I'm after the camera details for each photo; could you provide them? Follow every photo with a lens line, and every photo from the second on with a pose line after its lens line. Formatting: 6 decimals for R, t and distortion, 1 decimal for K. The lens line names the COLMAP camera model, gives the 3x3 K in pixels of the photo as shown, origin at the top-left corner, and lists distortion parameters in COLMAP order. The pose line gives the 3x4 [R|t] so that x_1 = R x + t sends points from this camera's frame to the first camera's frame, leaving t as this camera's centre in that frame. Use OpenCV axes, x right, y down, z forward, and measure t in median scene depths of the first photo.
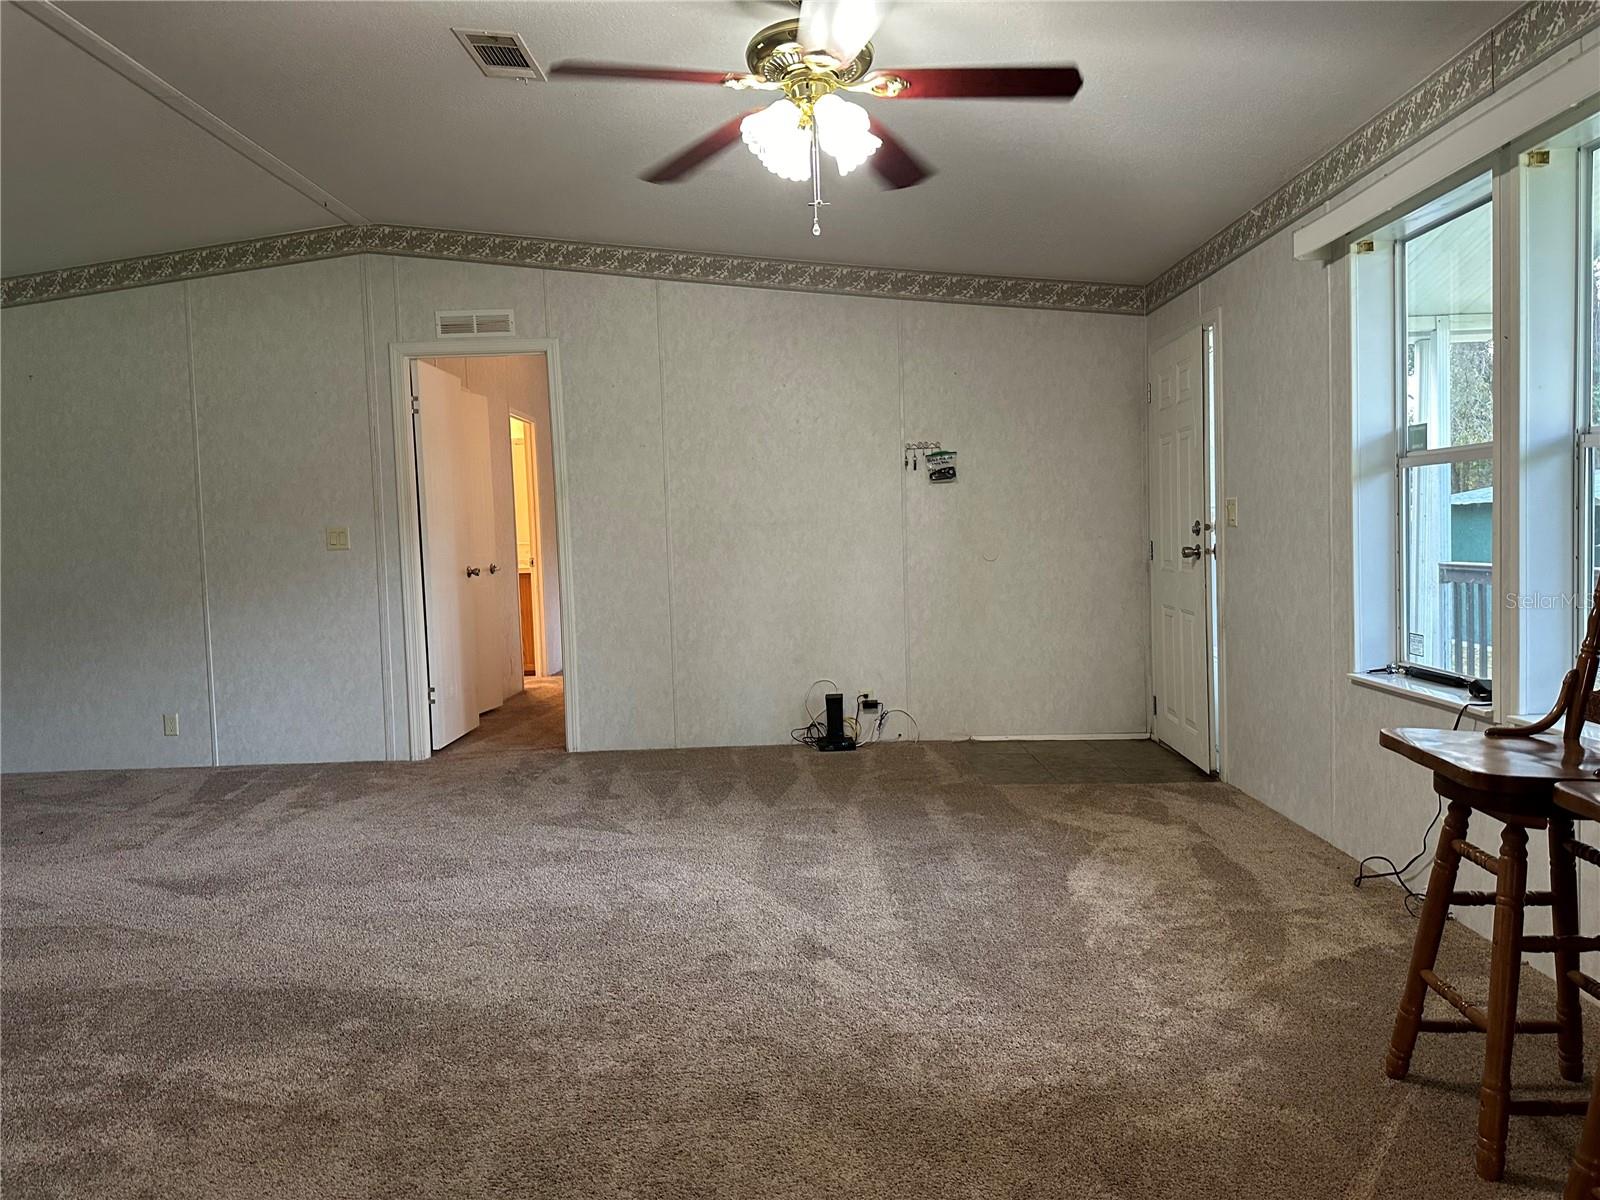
lens RADIAL K [[1159.1, 0, 789.7], [0, 1159.1, 605.6], [0, 0, 1]] dist [0.177041, -0.169579]
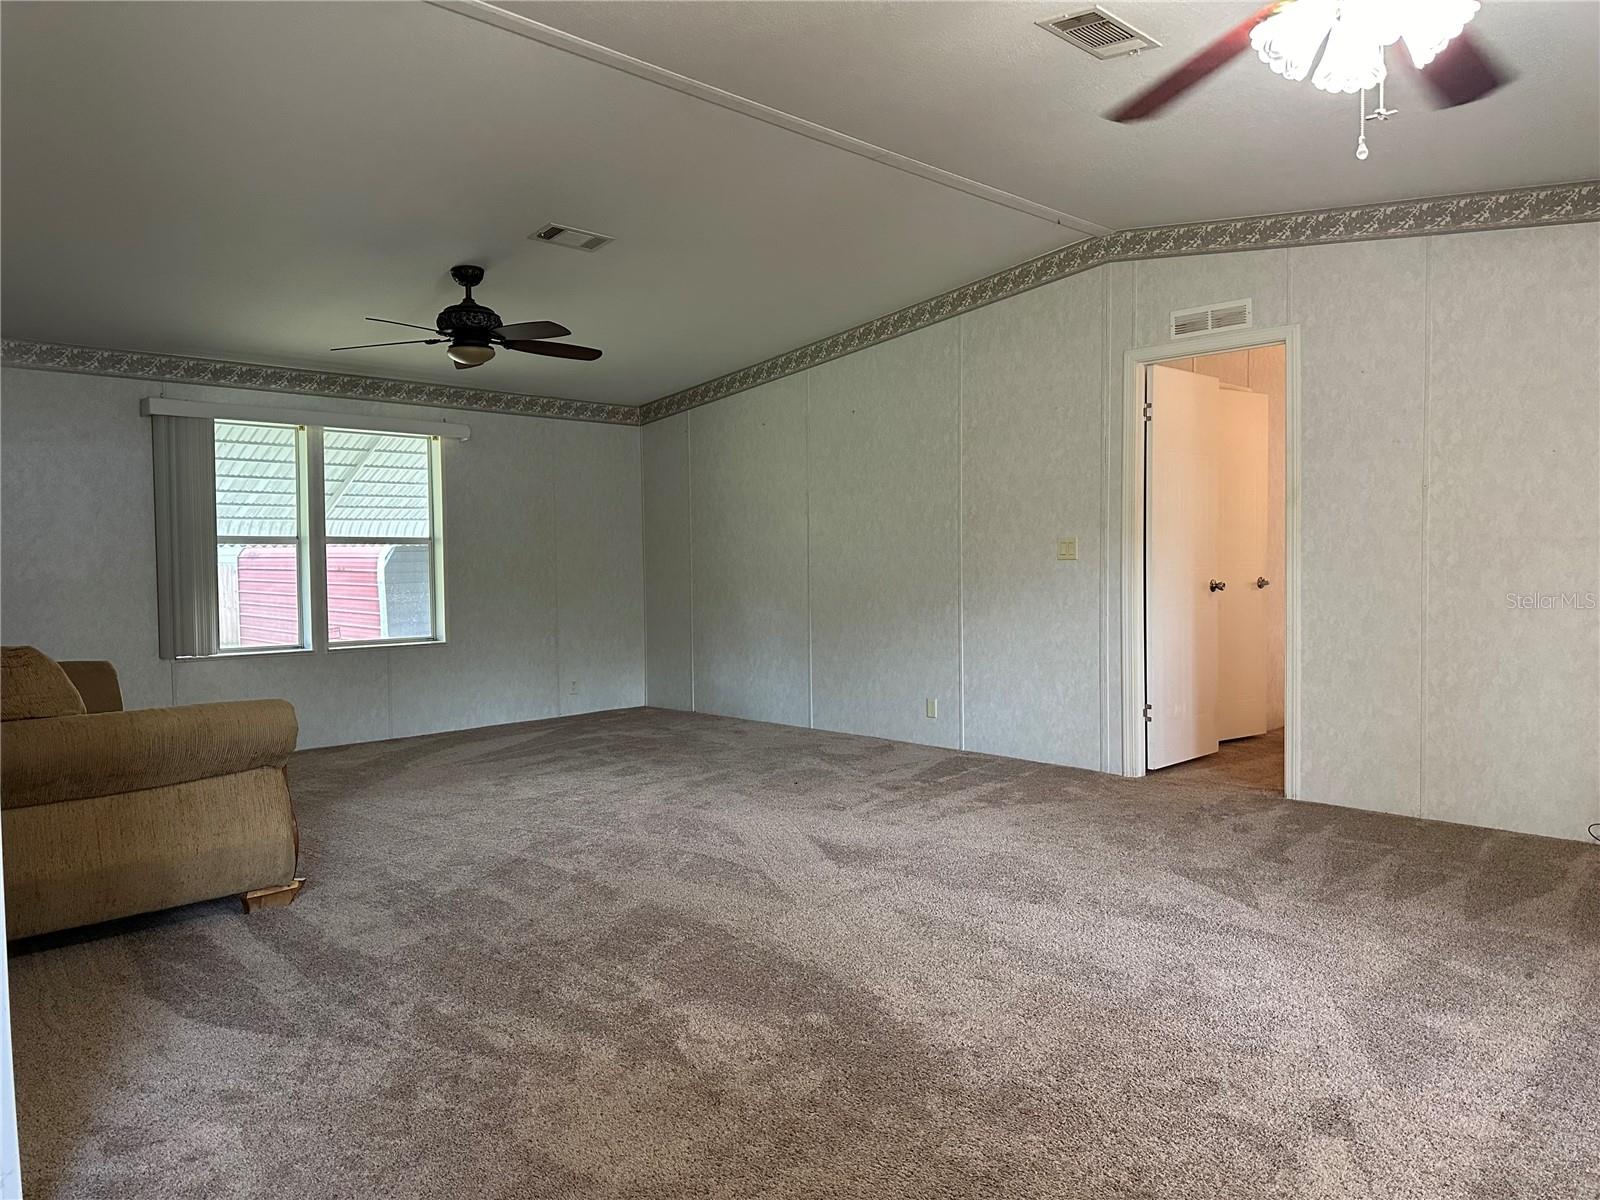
lens RADIAL K [[1159.1, 0, 789.7], [0, 1159.1, 605.6], [0, 0, 1]] dist [0.177041, -0.169579]
pose [[0.729109, 0.059350, -0.681820, 0.147438], [-0.059348, 0.997963, 0.023404, -0.017587], [0.681820, 0.023400, 0.731146, 0.102270]]
